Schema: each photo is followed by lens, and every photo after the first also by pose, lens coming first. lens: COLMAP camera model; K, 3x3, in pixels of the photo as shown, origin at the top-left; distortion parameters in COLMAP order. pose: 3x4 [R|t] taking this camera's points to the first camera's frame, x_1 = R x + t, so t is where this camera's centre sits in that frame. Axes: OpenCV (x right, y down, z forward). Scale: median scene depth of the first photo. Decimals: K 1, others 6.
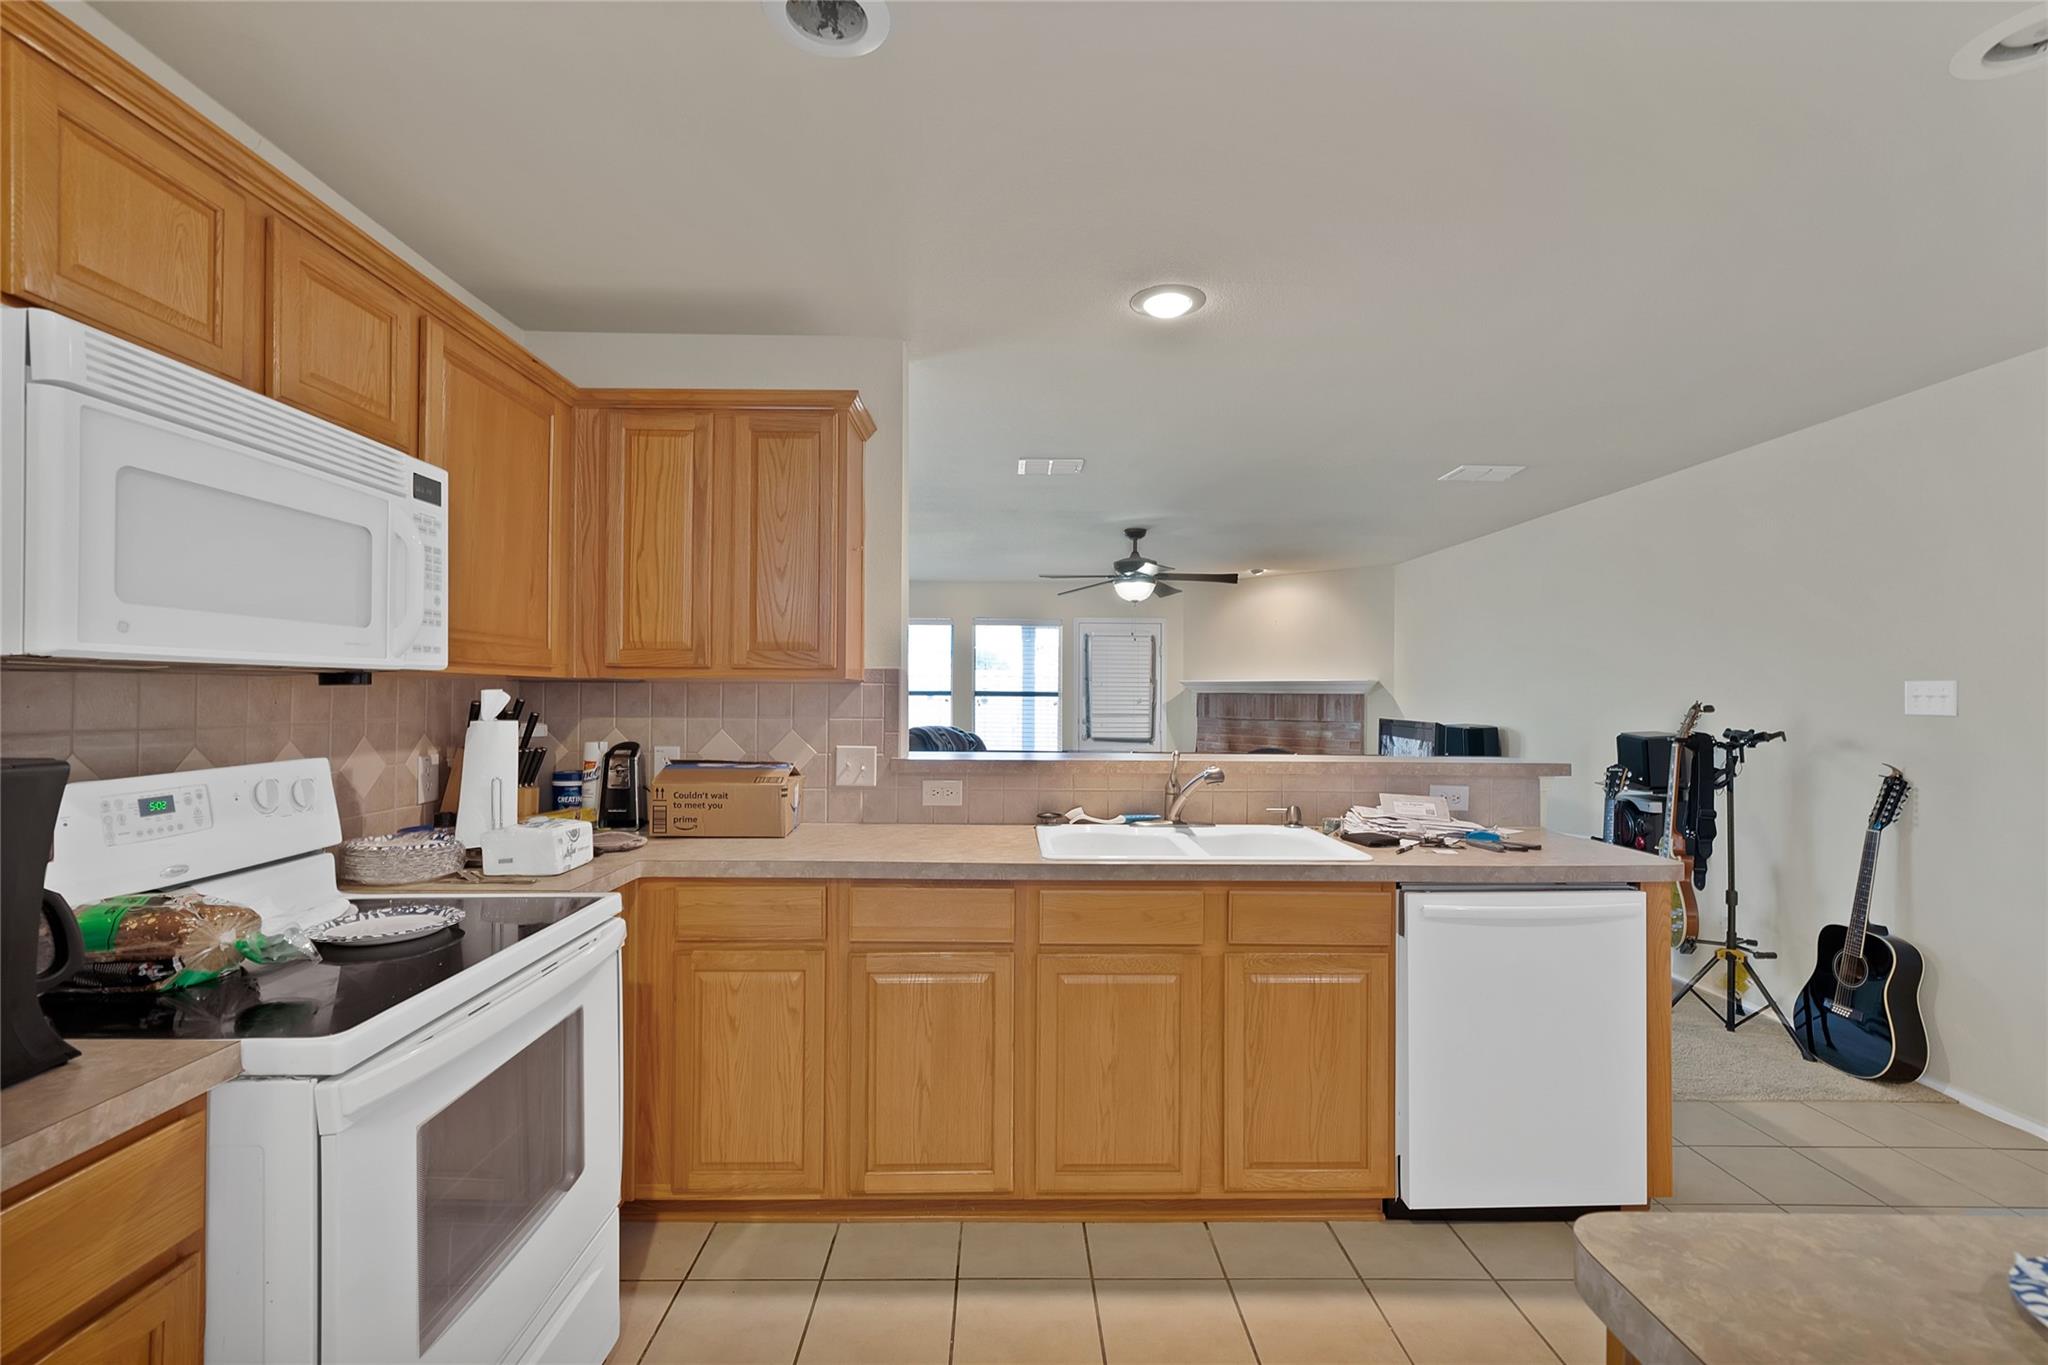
lens RADIAL K [[895.7, 0, 1022.3], [0, 895.7, 688.5], [0, 0, 1]] dist [0.002071, 0.000181]
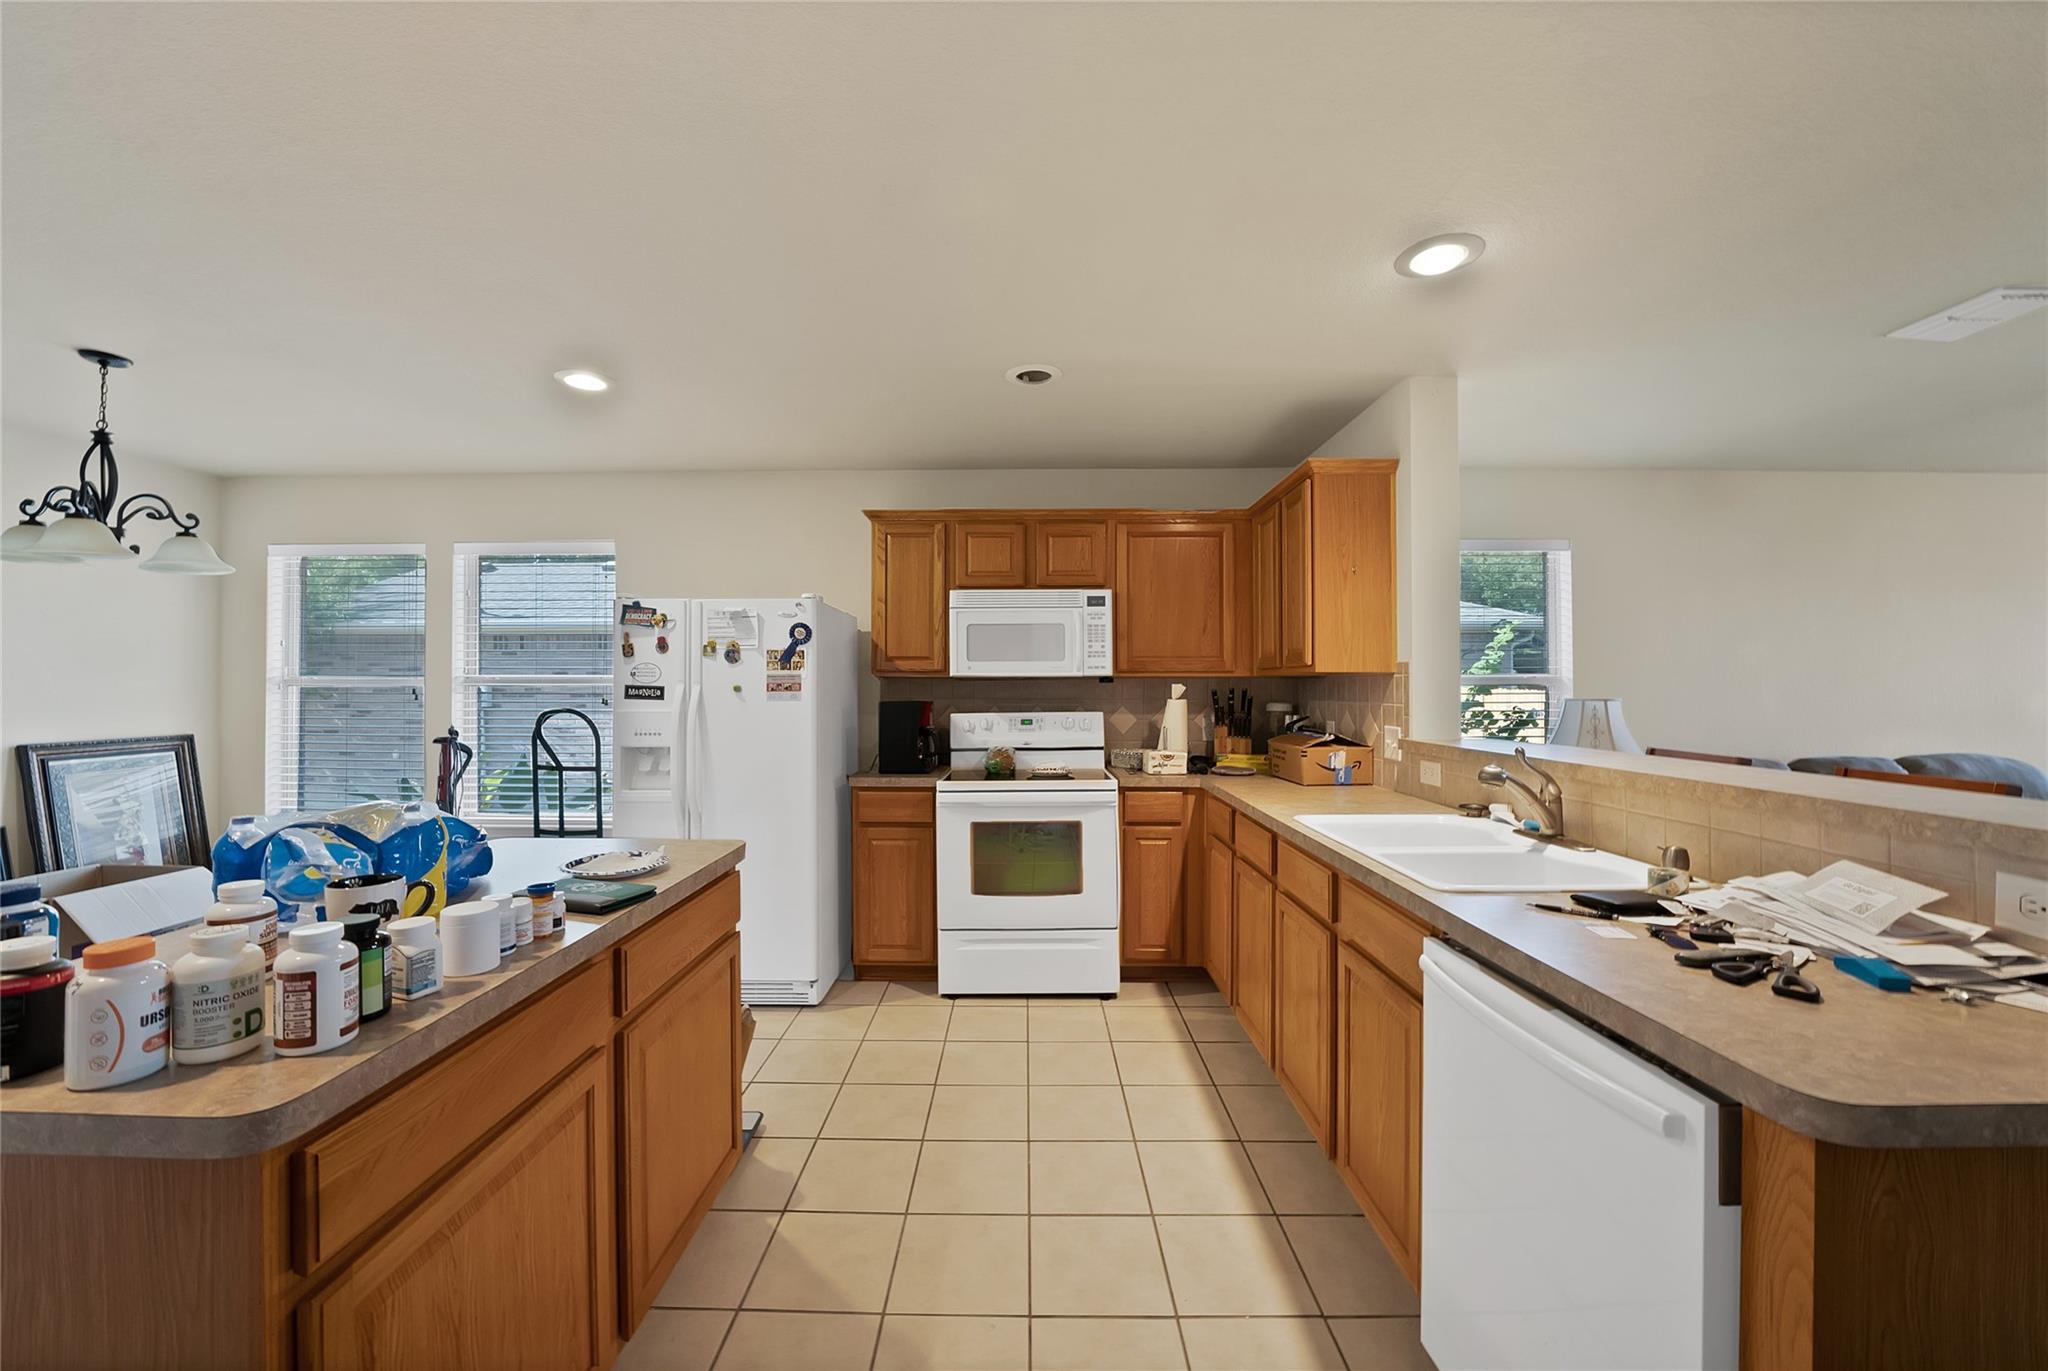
lens RADIAL K [[750.8, 0, 1012.5], [0, 750.8, 676.2], [0, 0, 1]] dist [-0.025380, 0.000132]
pose [[-0.031229, -0.021210, -0.999287, 0.942824], [0.009027, 0.999728, -0.021502, 0.014707], [0.999471, -0.009692, -0.031030, 0.582980]]
